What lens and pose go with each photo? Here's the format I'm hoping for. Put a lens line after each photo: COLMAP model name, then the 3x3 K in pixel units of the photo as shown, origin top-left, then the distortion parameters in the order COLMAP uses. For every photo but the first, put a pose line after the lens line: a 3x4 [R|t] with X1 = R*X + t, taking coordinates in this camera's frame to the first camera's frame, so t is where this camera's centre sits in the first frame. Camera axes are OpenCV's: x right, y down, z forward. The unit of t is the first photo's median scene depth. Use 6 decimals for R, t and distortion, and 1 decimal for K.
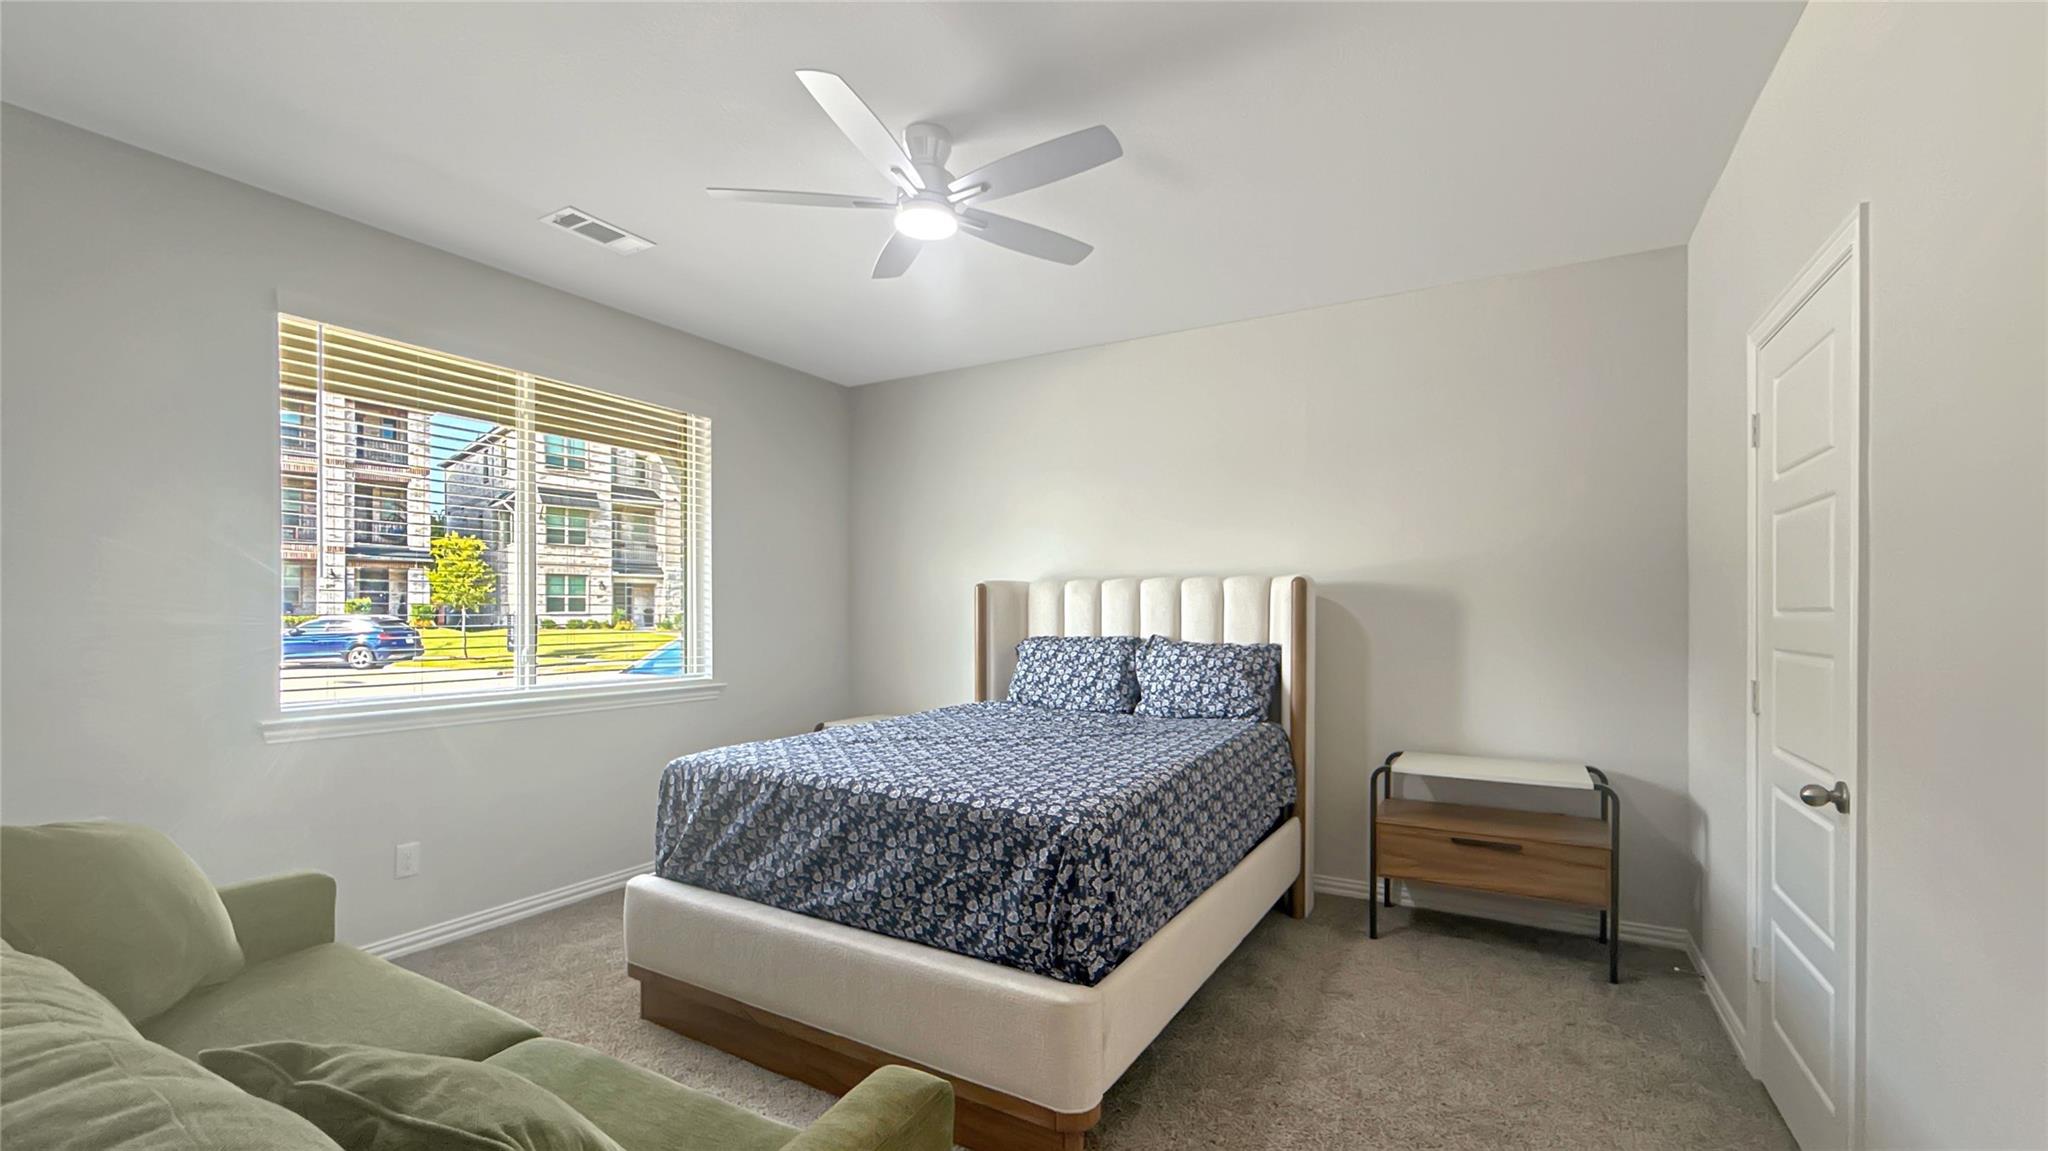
lens RADIAL K [[820.7, 0, 1023.8], [0, 820.7, 619.6], [0, 0, 1]] dist [-0.000850, -0.000053]
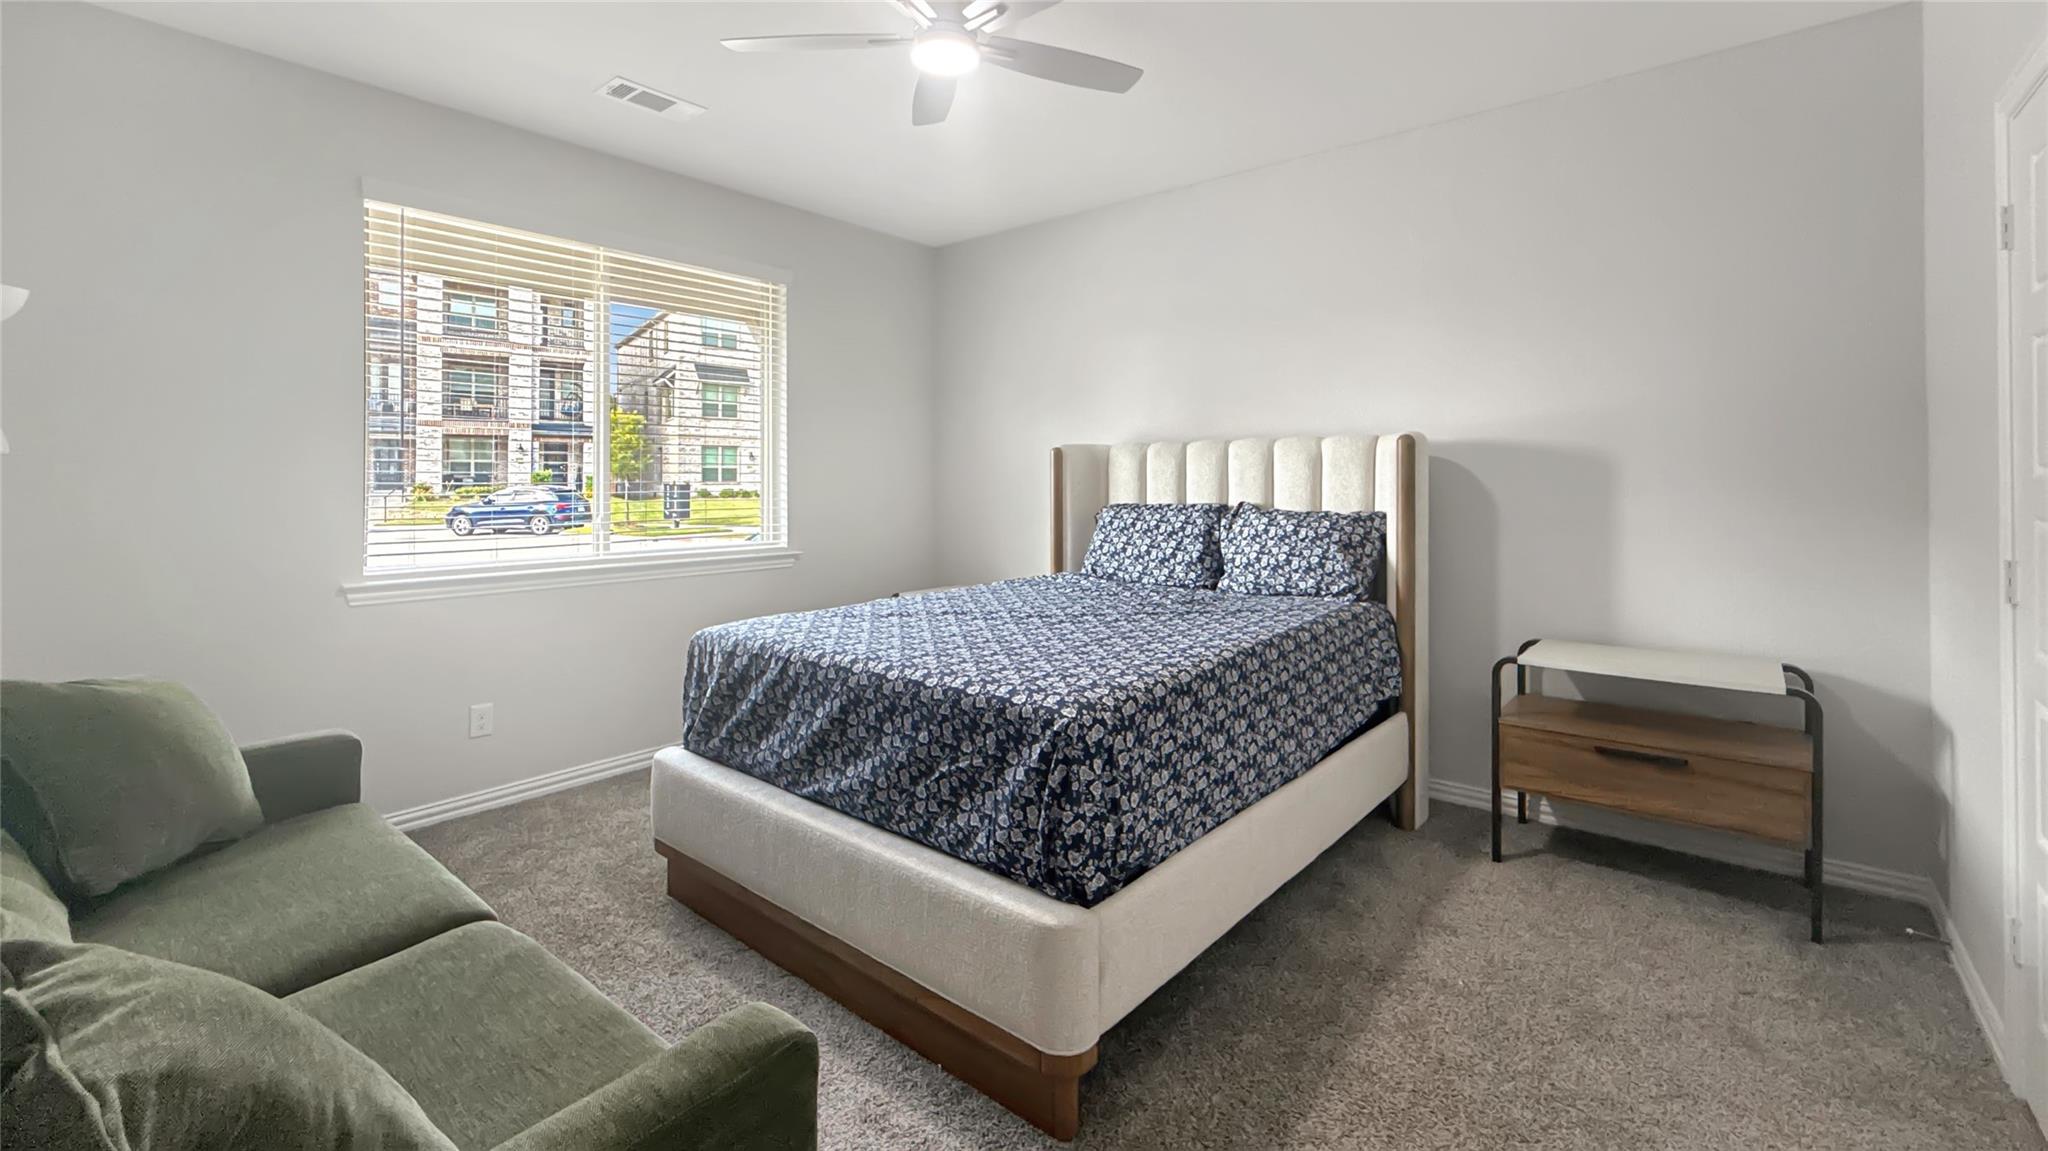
lens RADIAL K [[838.2, 0, 1023.3], [0, 838.2, 481.5], [0, 0, 1]] dist [0.000306, -0.000197]
pose [[0.985582, -0.005540, -0.169108, 0.124077], [0.004326, 0.999962, -0.007549, 0.003662], [0.169143, 0.006709, 0.985569, 0.085963]]
